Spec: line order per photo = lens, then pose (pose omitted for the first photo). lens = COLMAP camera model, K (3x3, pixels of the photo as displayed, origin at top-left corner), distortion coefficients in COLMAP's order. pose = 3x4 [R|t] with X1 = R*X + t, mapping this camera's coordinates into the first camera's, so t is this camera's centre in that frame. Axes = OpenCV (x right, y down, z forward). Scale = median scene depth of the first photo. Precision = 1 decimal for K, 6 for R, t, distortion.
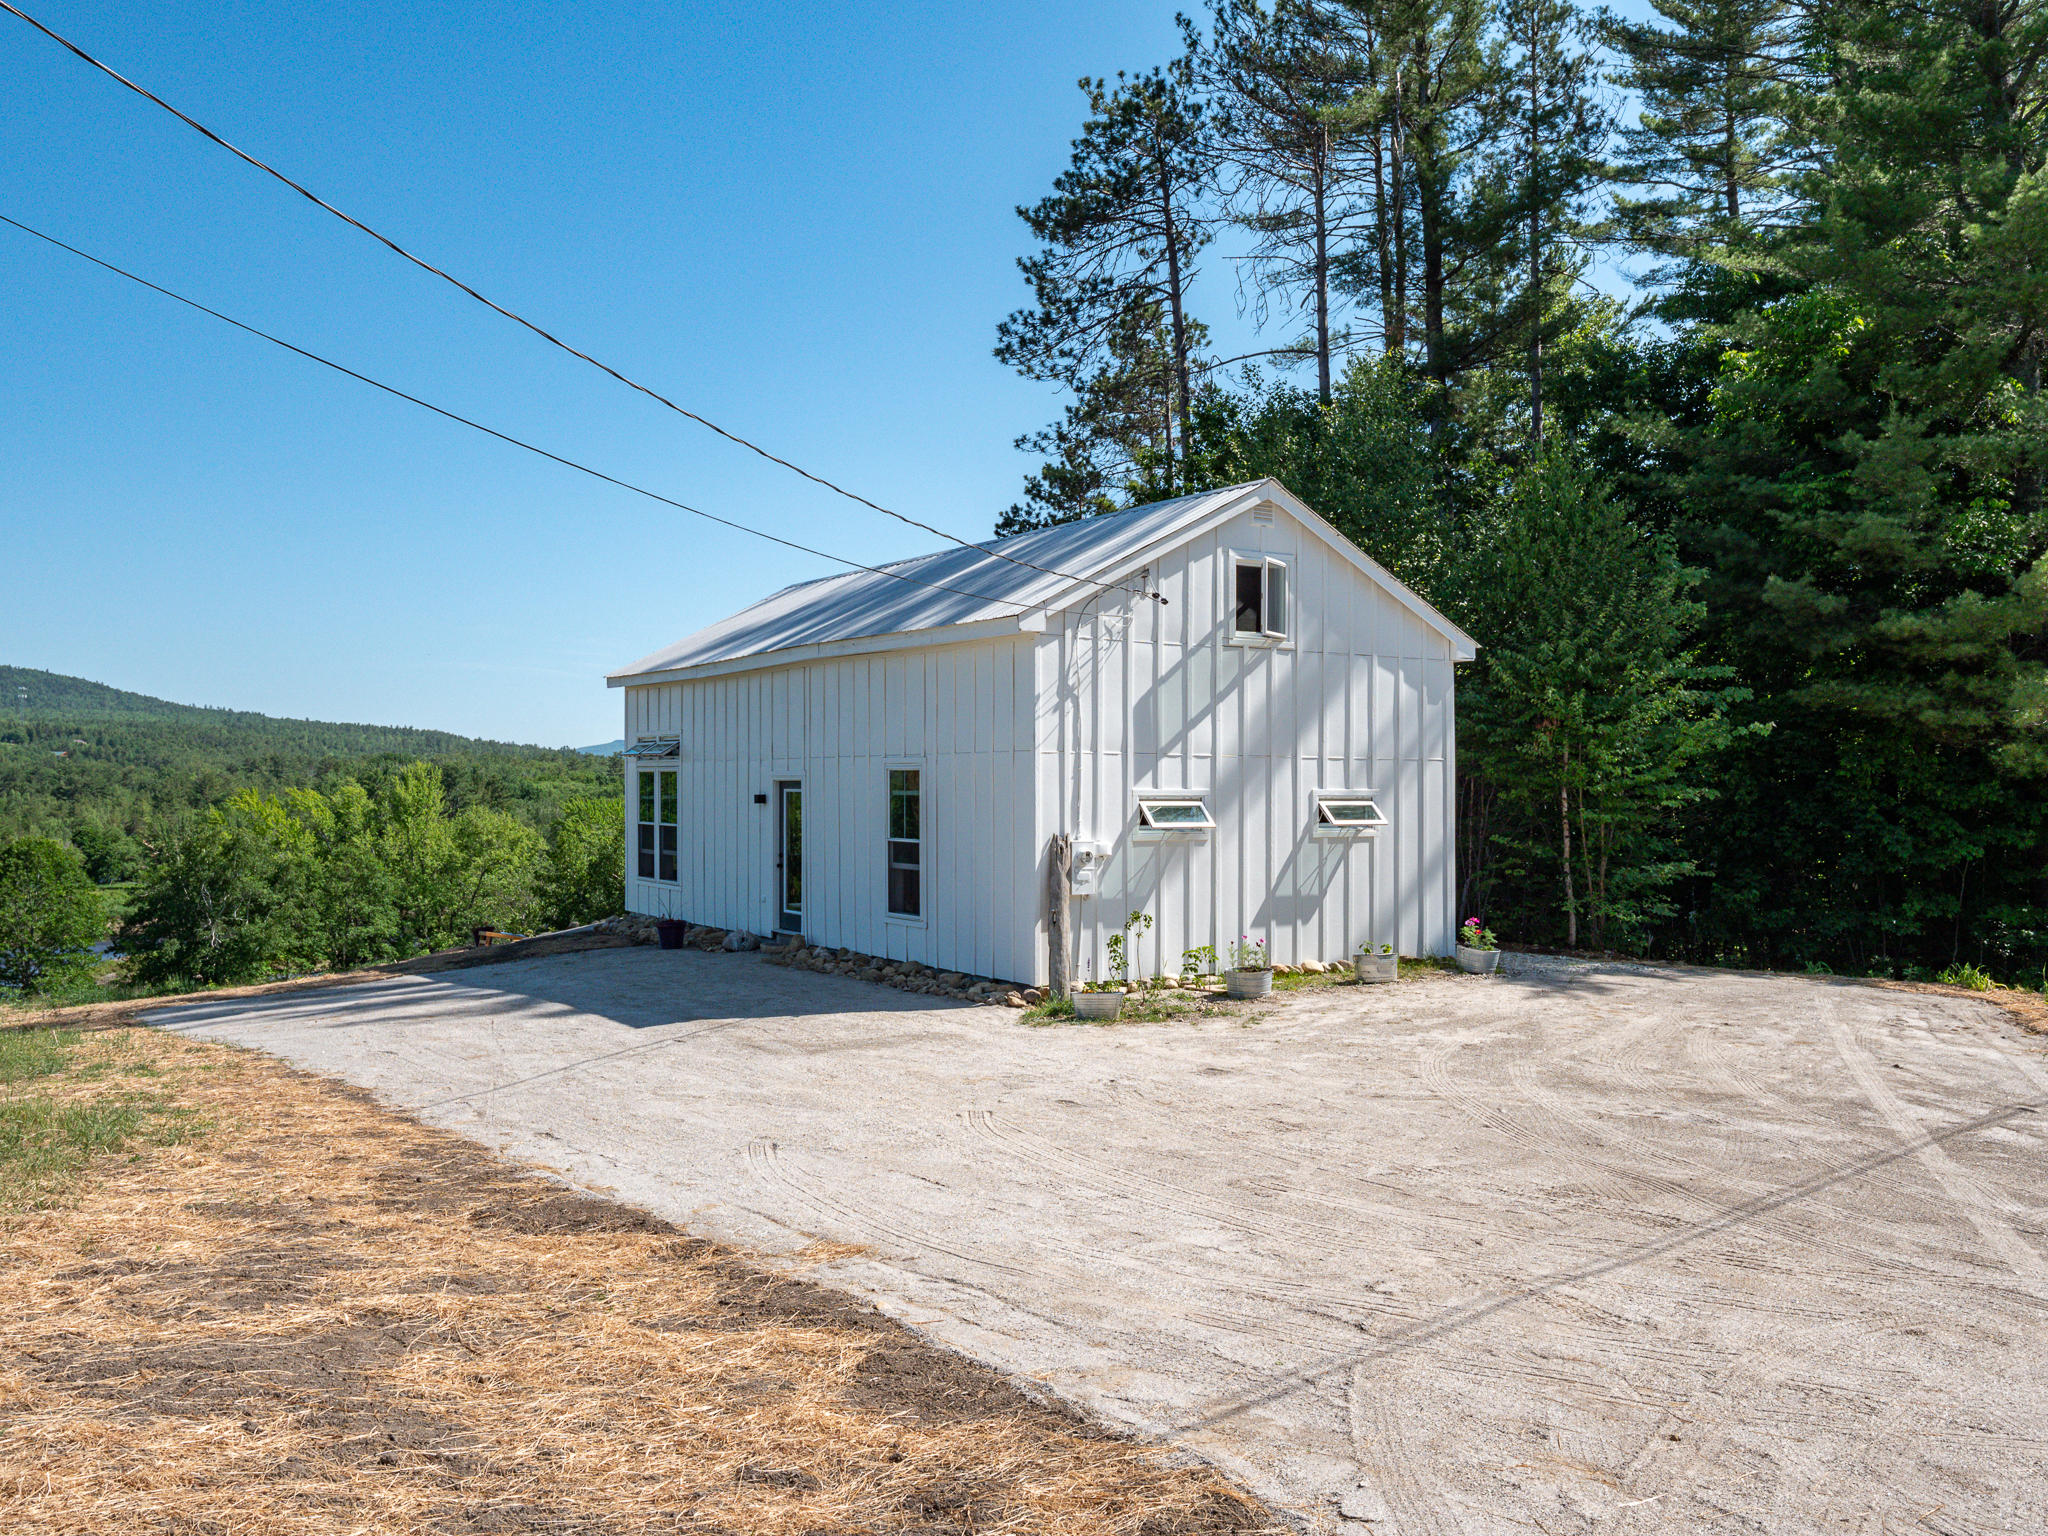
lens RADIAL K [[1662.3, 0, 1024.0], [0, 1662.3, 768.0], [0, 0, 1]] dist [0.007630, -0.016709]
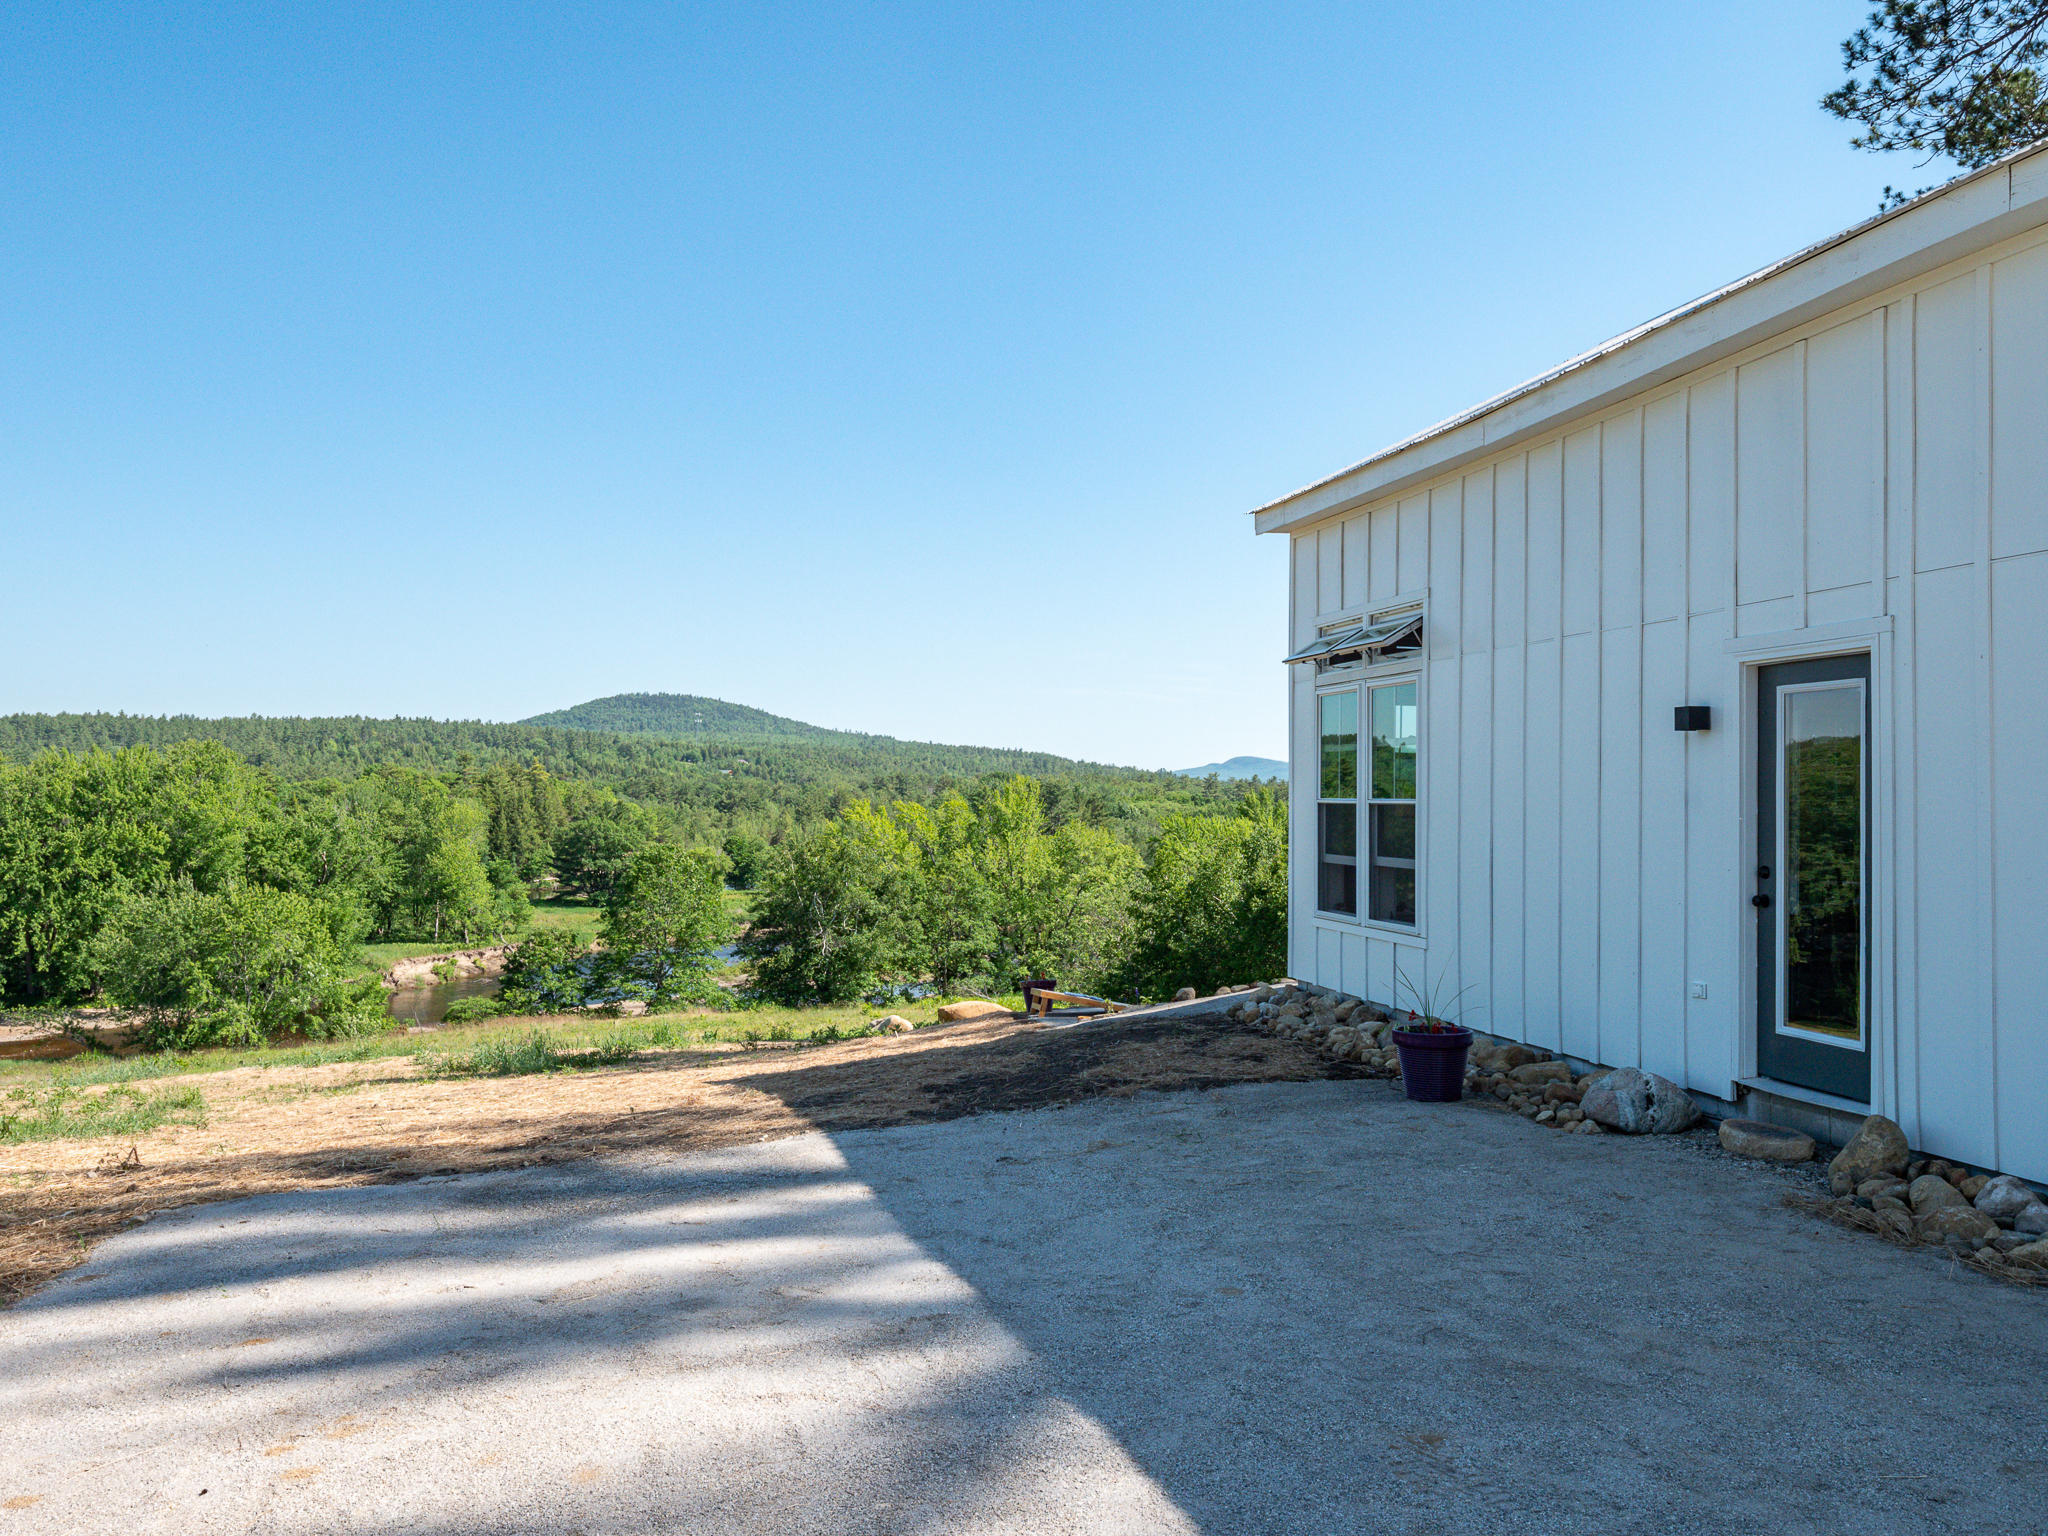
lens RADIAL K [[1662.3, 0, 1024.0], [0, 1662.3, 768.0], [0, 0, 1]] dist [0.007630, -0.016709]
pose [[0.938663, 0.006393, -0.344776, -0.151781], [-0.011569, 0.999849, -0.012956, 0.032119], [0.344641, 0.016151, 0.938596, 0.535724]]
